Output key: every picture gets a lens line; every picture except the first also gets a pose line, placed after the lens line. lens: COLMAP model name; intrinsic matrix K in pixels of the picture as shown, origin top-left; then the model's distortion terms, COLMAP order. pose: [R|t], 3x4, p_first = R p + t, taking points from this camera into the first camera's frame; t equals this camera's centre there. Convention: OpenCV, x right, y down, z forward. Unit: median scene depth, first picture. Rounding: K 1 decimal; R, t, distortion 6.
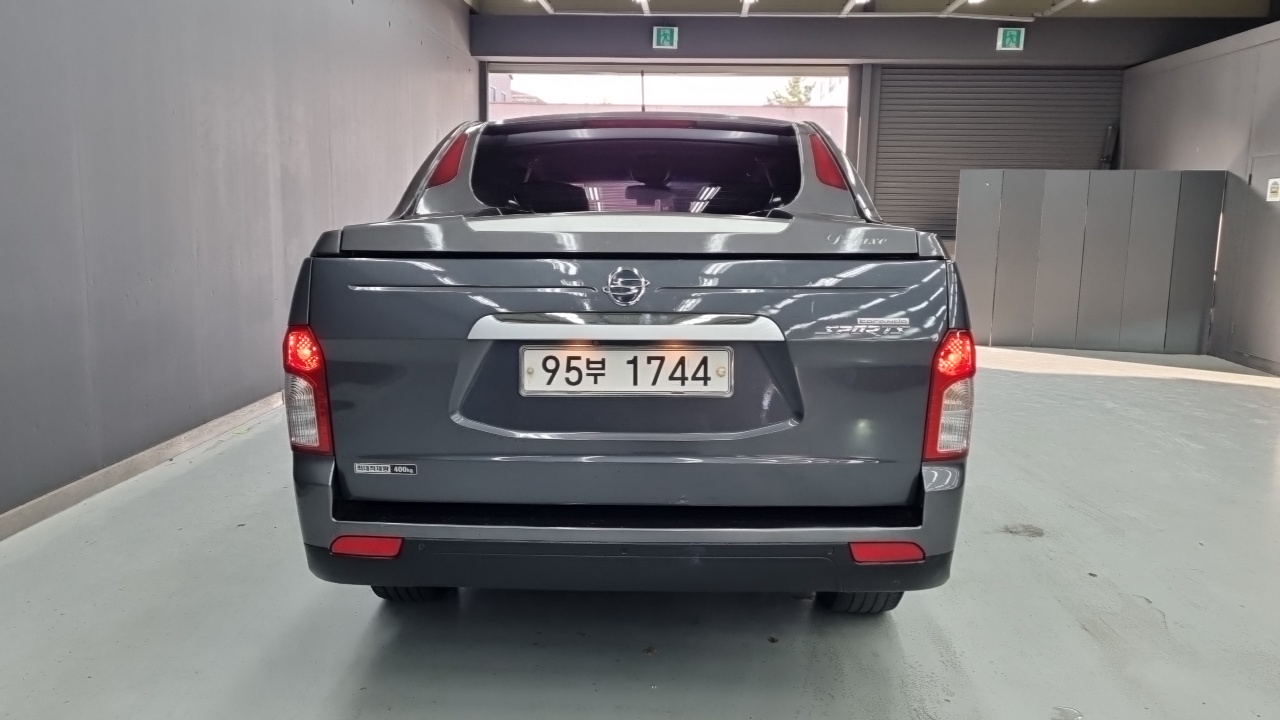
lens RADIAL K [[995.0, 0, 602.6], [0, 995.0, 333.6], [0, 0, 1]] dist [0.033334, 0.002733]
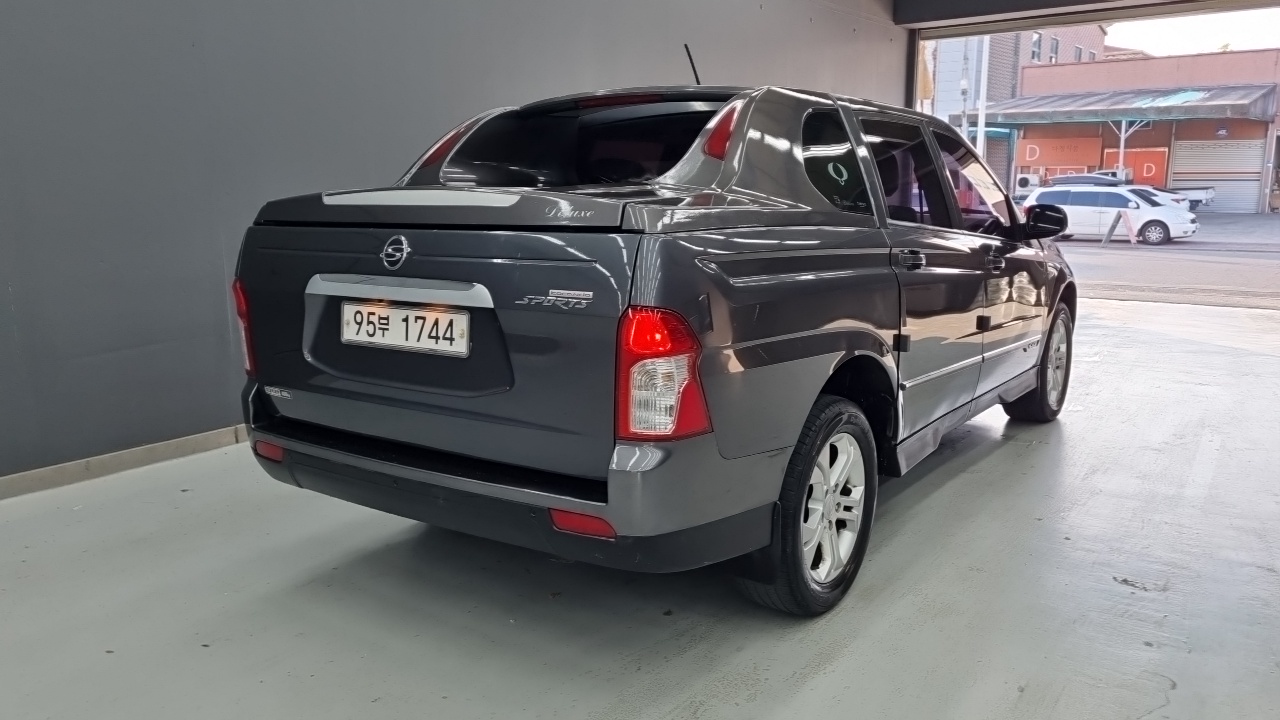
lens RADIAL K [[995.0, 0, 652.3], [0, 995.0, 361.0], [0, 0, 1]] dist [0.033334, 0.002733]
pose [[0.817253, 0.082155, -0.570393, 0.915449], [-0.054550, 0.996370, 0.065352, -0.014654], [0.573692, -0.022294, 0.818768, 0.225286]]
